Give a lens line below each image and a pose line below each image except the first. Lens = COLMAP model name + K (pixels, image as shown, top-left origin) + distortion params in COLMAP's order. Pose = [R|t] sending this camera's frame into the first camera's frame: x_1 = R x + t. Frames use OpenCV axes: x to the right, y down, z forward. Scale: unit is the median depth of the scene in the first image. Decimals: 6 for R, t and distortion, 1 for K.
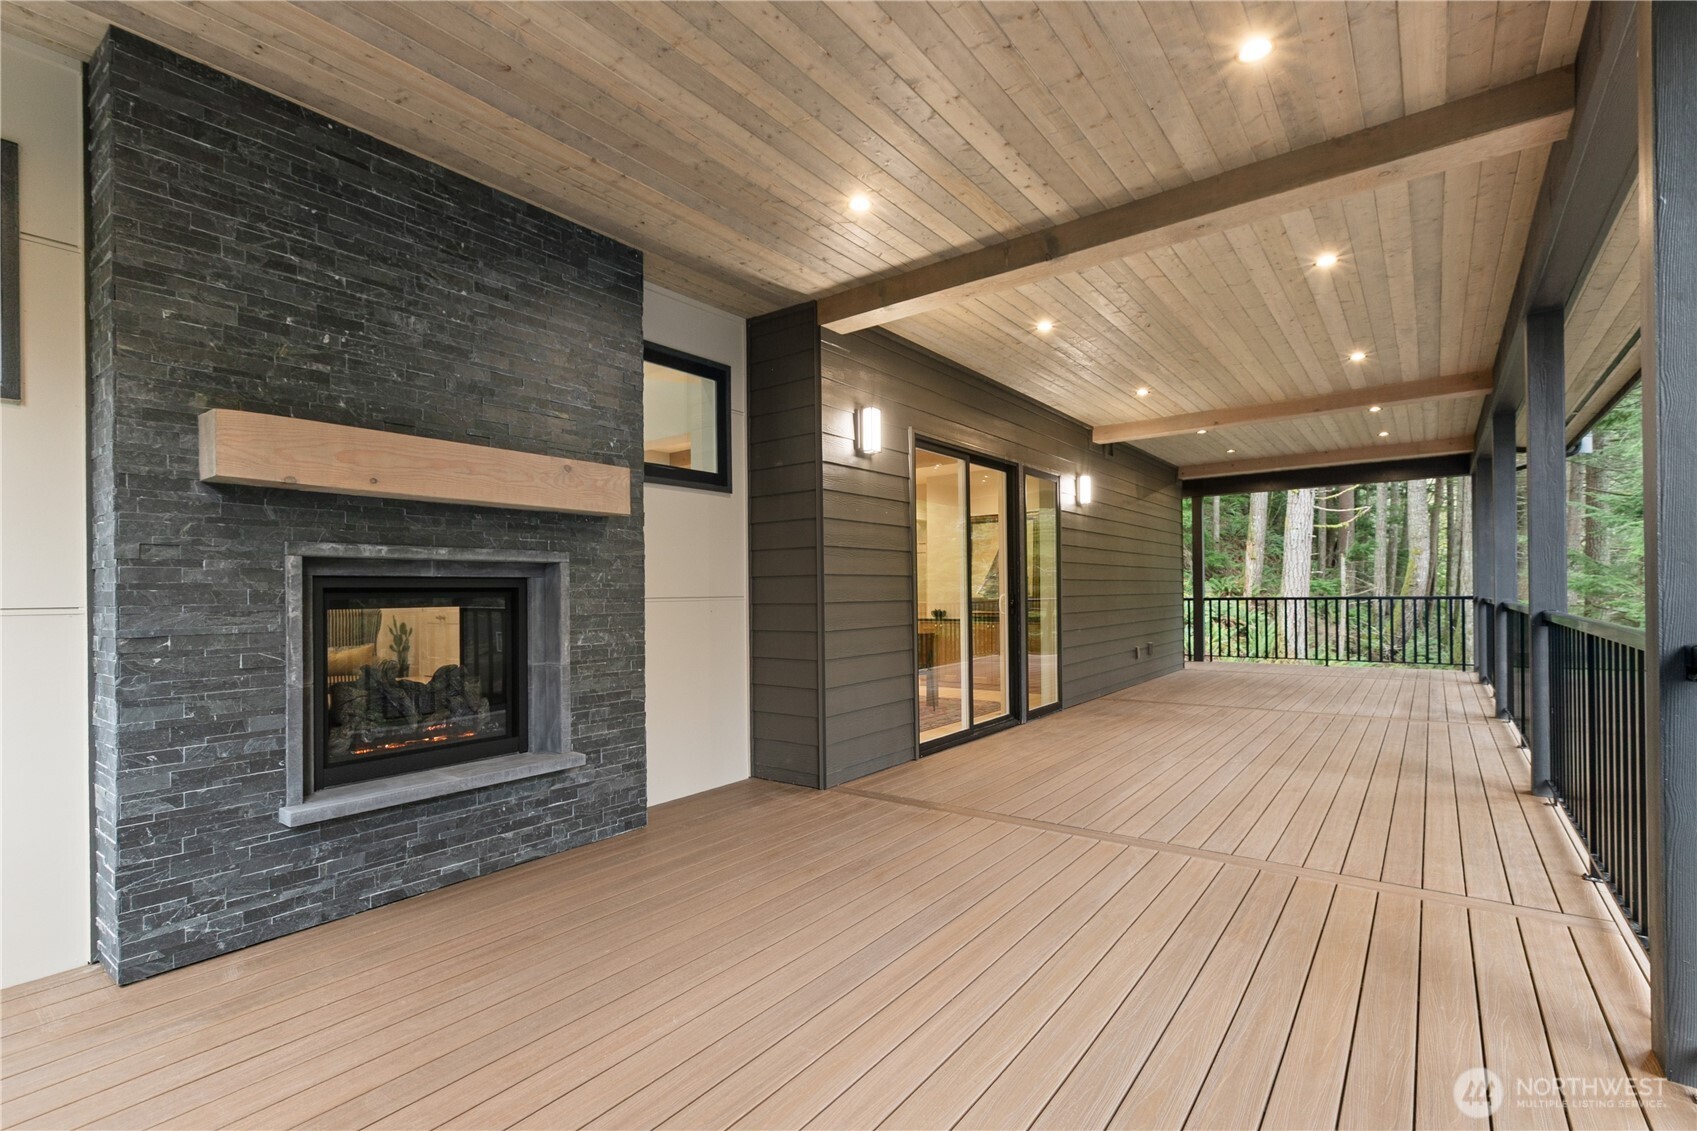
lens RADIAL K [[773.1, 0, 854.6], [0, 773.1, 595.6], [0, 0, 1]] dist [0.001625, -0.001178]
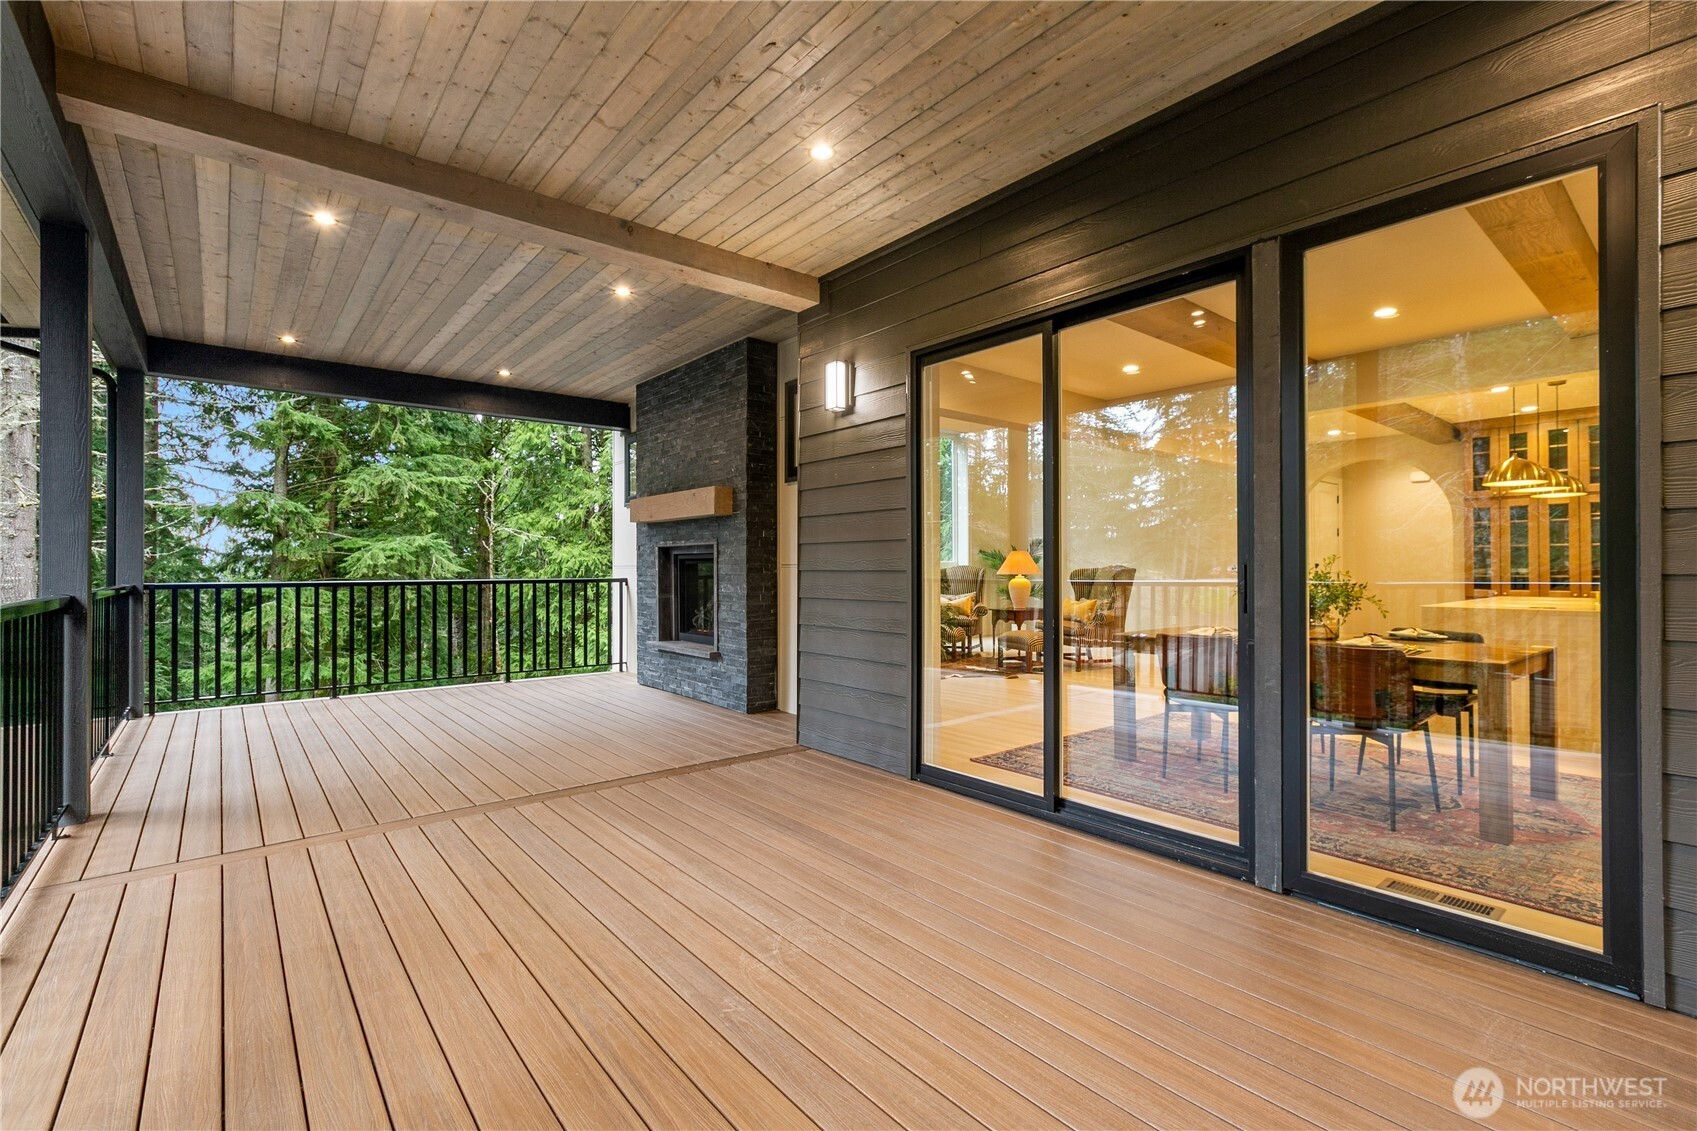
lens RADIAL K [[773.1, 0, 851.0], [0, 773.1, 562.3], [0, 0, 1]] dist [0.001625, -0.001178]
pose [[-0.245785, 0.007564, -0.969295, 1.226193], [0.005550, 0.999964, 0.006396, -0.012031], [0.969308, -0.003807, -0.245819, 1.661765]]
